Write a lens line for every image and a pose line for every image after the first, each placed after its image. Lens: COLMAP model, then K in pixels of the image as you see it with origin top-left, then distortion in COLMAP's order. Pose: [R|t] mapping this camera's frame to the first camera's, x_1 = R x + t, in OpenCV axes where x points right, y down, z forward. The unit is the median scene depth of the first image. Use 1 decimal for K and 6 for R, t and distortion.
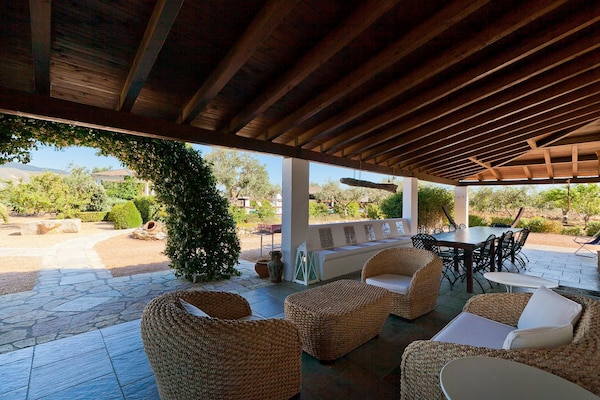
lens RADIAL K [[268.2, 0, 298.7], [0, 268.2, 201.2], [0, 0, 1]] dist [0.001049, -0.000251]
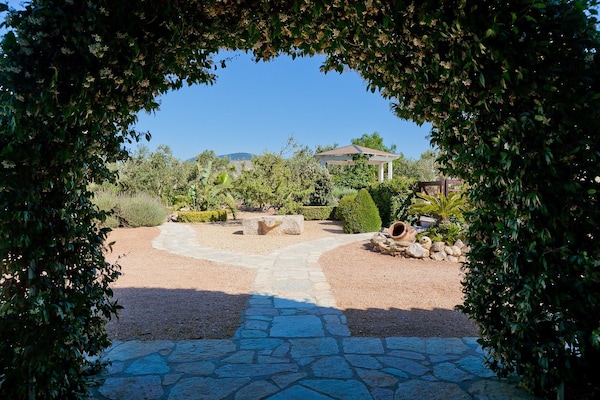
lens RADIAL K [[268.2, 0, 298.7], [0, 268.2, 201.2], [0, 0, 1]] dist [0.001049, -0.000251]
pose [[0.749905, -0.016551, -0.661338, -0.369822], [0.010227, 0.999858, -0.013427, 0.039346], [0.661466, 0.003306, 0.749968, 0.482496]]
